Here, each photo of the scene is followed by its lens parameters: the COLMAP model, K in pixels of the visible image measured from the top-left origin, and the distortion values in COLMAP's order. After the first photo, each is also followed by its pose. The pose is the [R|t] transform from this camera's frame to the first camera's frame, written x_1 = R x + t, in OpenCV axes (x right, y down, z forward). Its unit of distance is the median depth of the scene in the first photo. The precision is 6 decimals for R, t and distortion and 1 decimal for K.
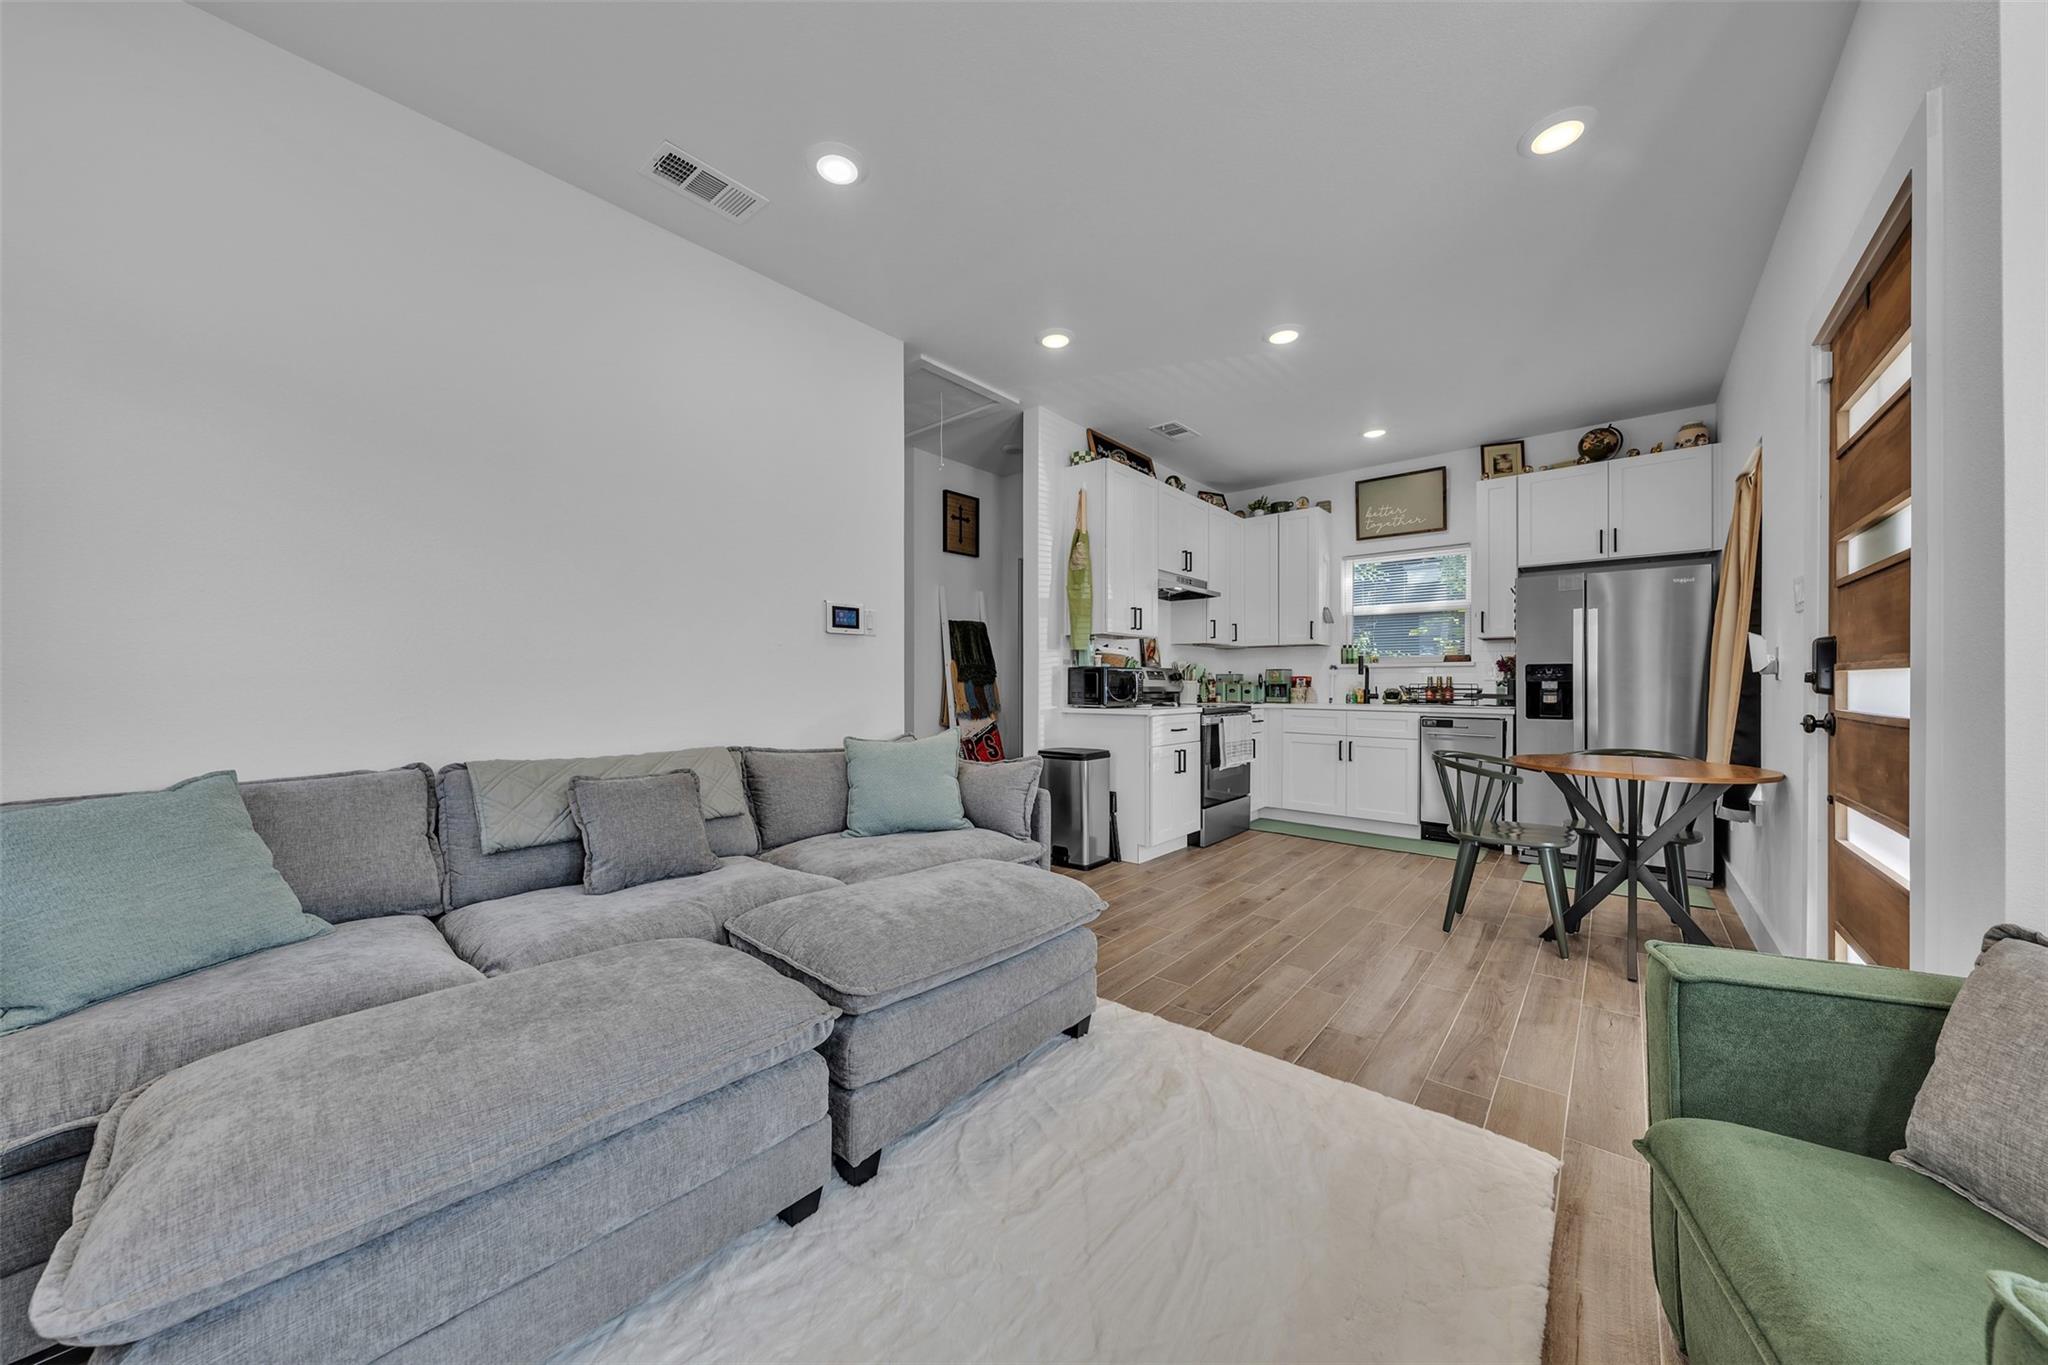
lens RADIAL K [[698.9, 0, 1015.5], [0, 698.9, 682.1], [0, 0, 1]] dist [-0.000175, -0.000018]
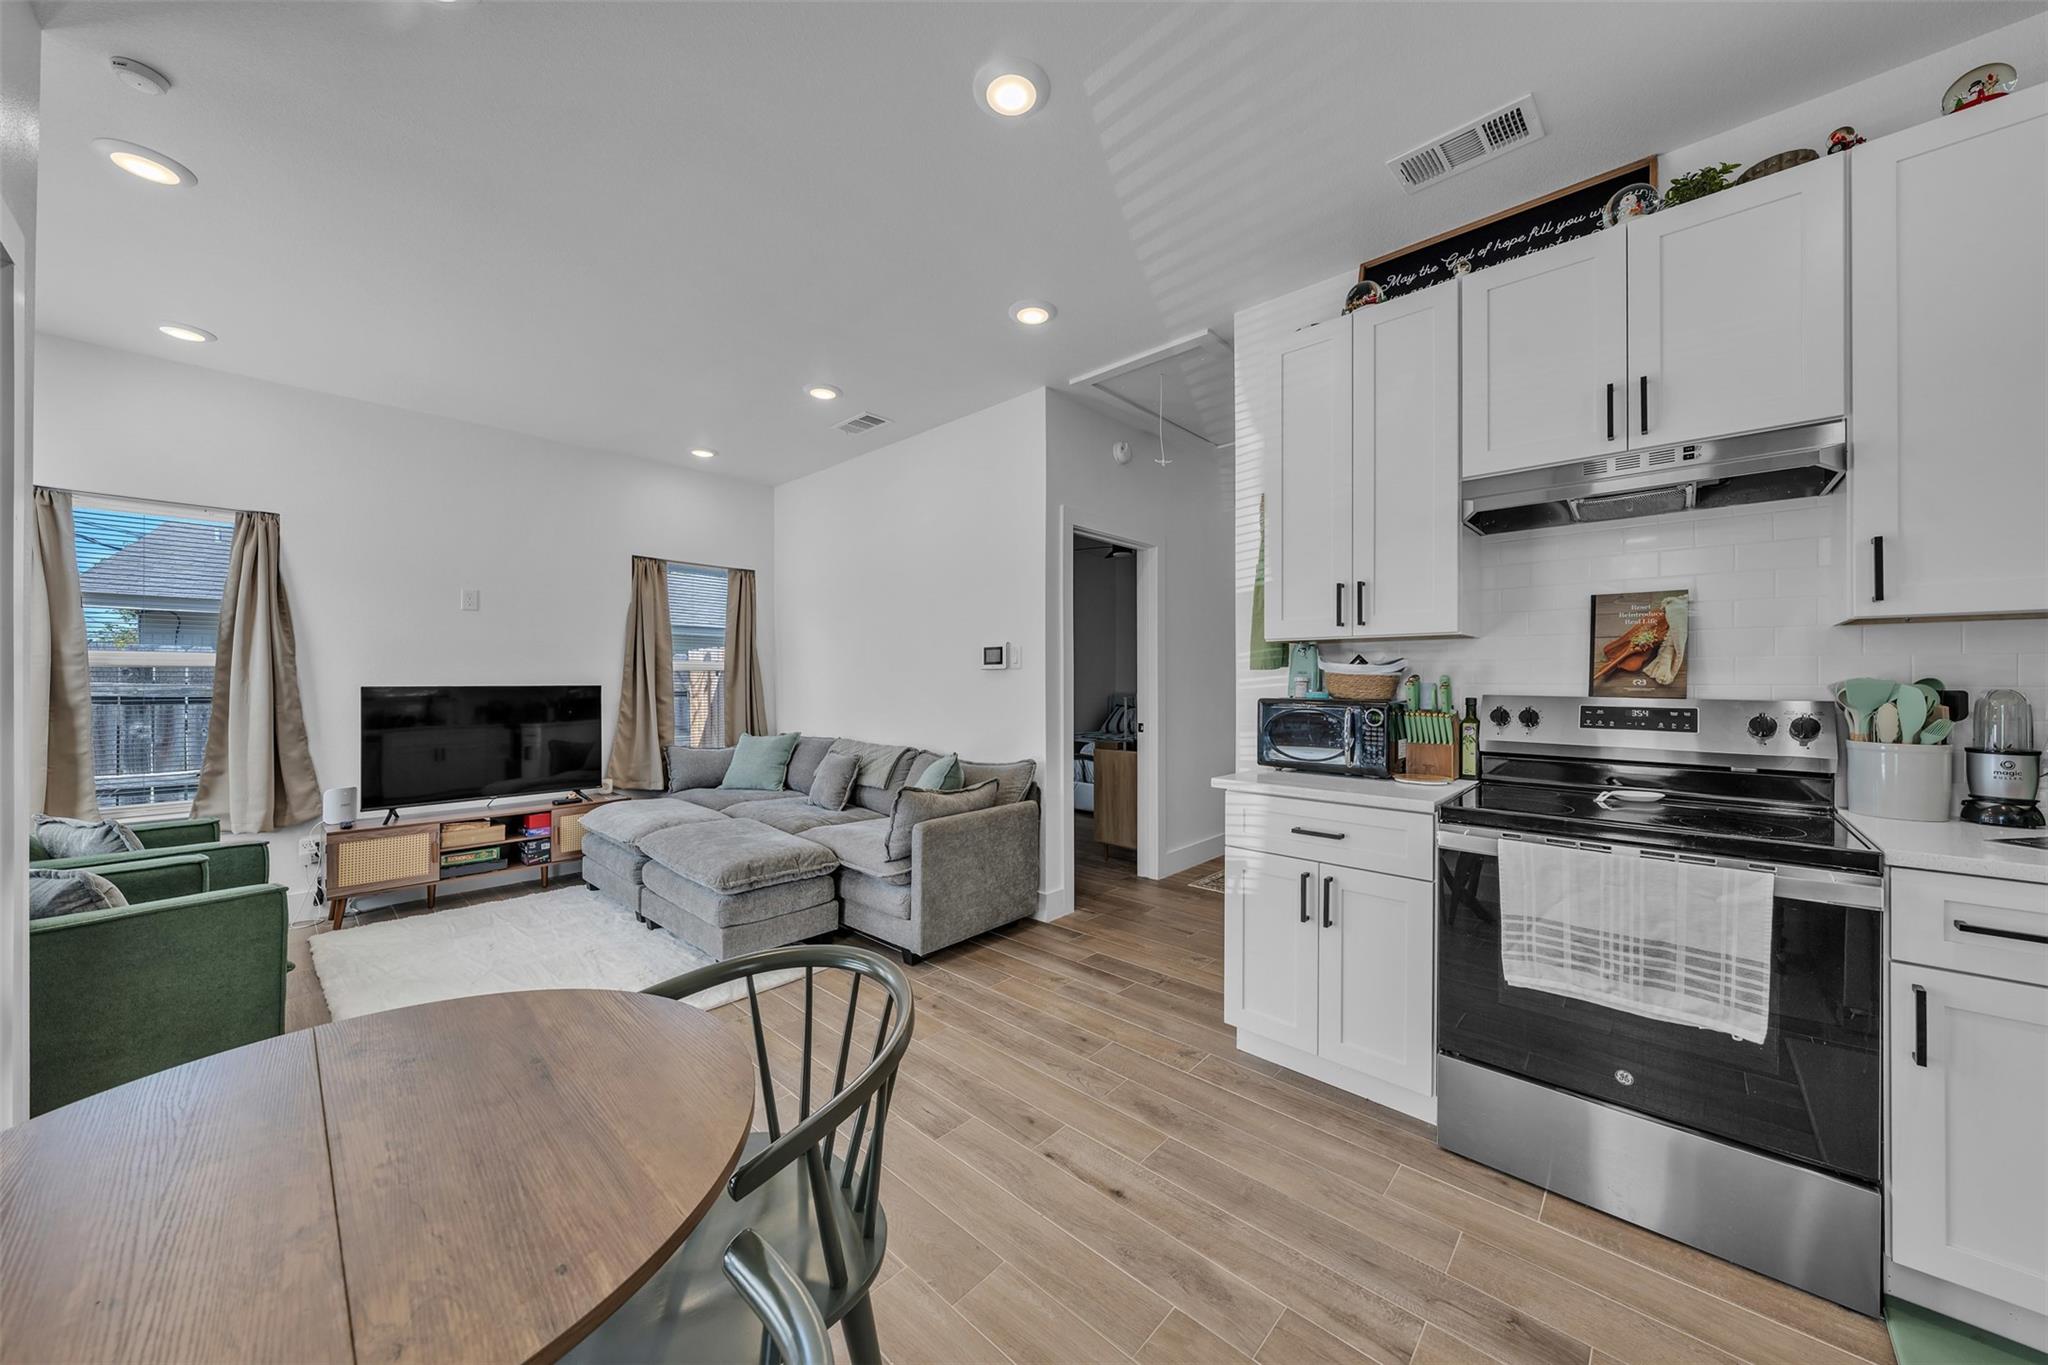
lens RADIAL K [[698.9, 0, 1015.8], [0, 698.9, 682.5], [0, 0, 1]] dist [-0.000175, -0.000018]
pose [[-0.036623, -0.006511, -0.999308, 0.878905], [-0.006711, 0.999958, -0.006270, -0.035401], [0.999307, 0.006477, -0.036665, 0.988231]]
